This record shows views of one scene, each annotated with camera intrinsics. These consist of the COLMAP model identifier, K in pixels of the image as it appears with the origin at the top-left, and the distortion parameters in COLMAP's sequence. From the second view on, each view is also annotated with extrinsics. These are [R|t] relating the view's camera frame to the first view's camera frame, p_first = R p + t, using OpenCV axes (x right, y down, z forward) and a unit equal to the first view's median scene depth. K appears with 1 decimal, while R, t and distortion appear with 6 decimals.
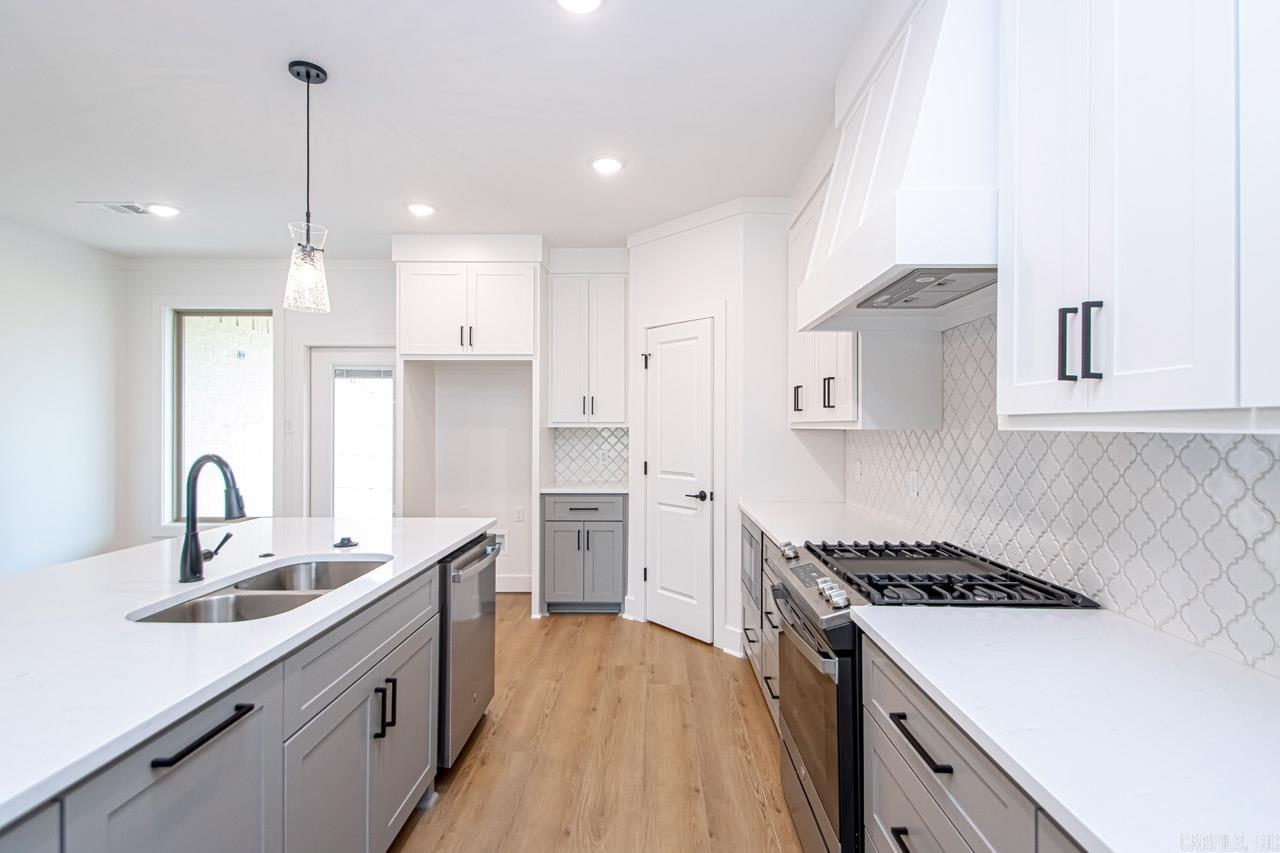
lens RADIAL K [[600.4, 0, 660.3], [0, 600.4, 420.8], [0, 0, 1]] dist [0.018862, 0.000101]
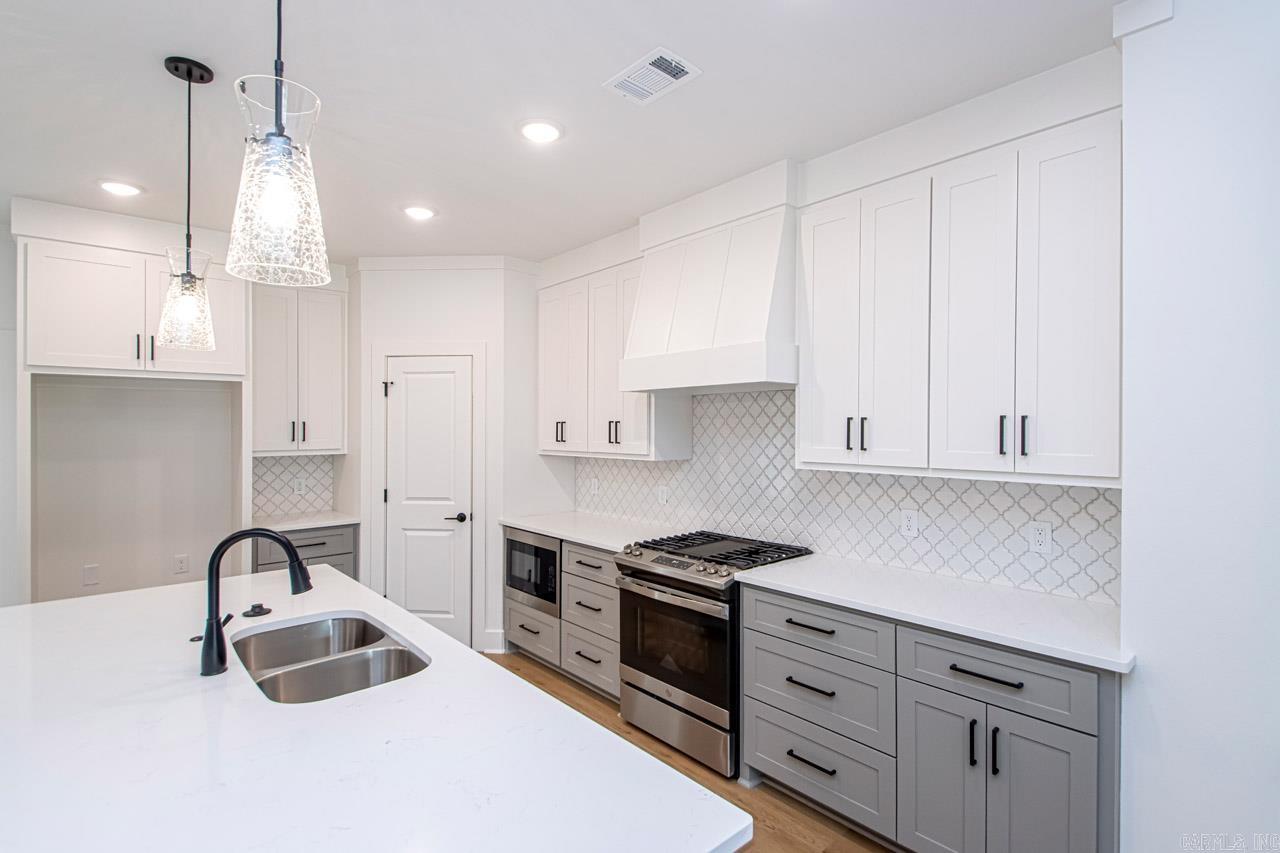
lens RADIAL K [[601.9, 0, 654.7], [0, 601.9, 432.4], [0, 0, 1]] dist [0.007670, -0.001015]
pose [[0.736146, -0.008464, 0.676770, -0.426195], [-0.003649, 0.999858, 0.016474, -0.051498], [-0.676813, -0.014597, 0.736010, -0.046436]]
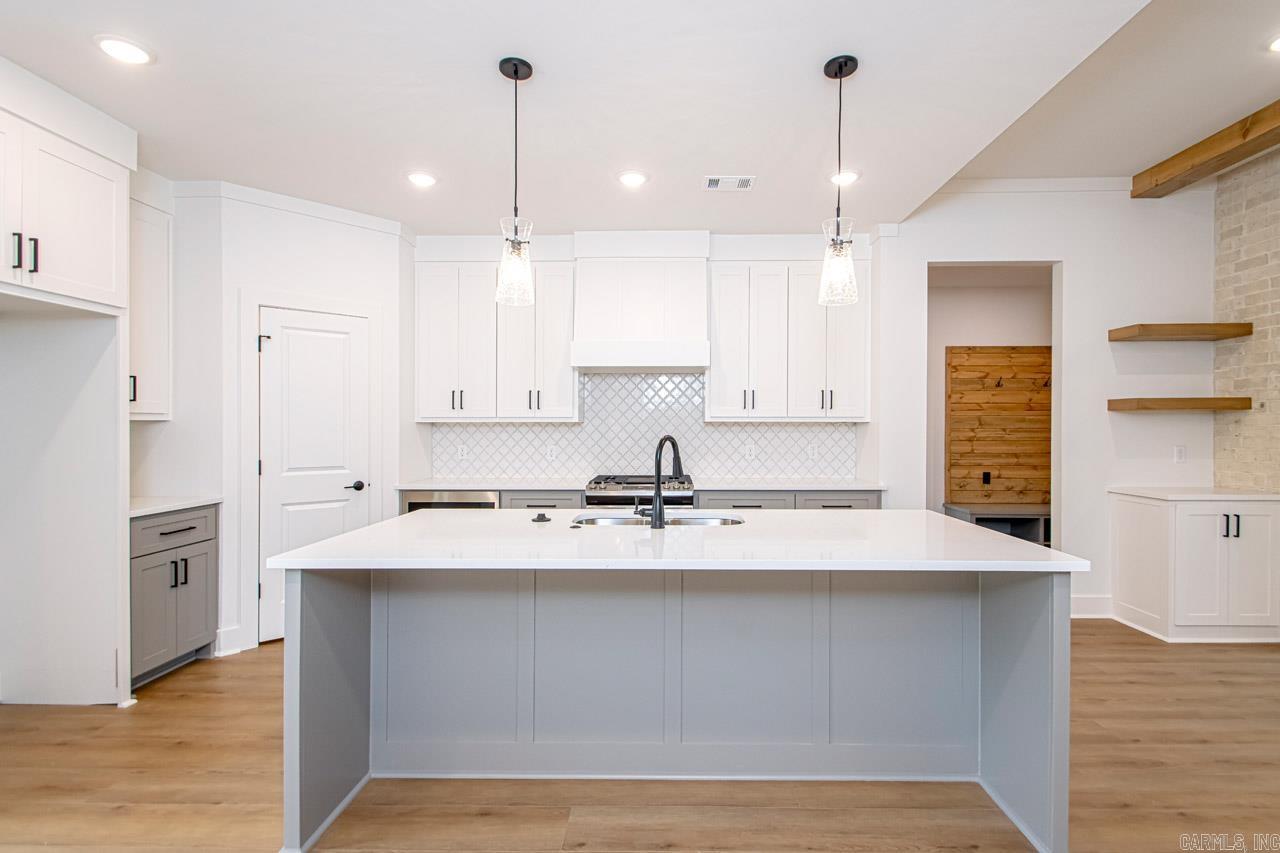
lens RADIAL K [[606.5, 0, 662.5], [0, 606.5, 431.2], [0, 0, 1]] dist [0.018431, -0.012856]
pose [[0.009372, -0.009821, 0.999908, -1.019524], [-0.008609, 0.999914, 0.009902, 0.014616], [-0.999919, -0.008701, 0.009286, 0.472174]]
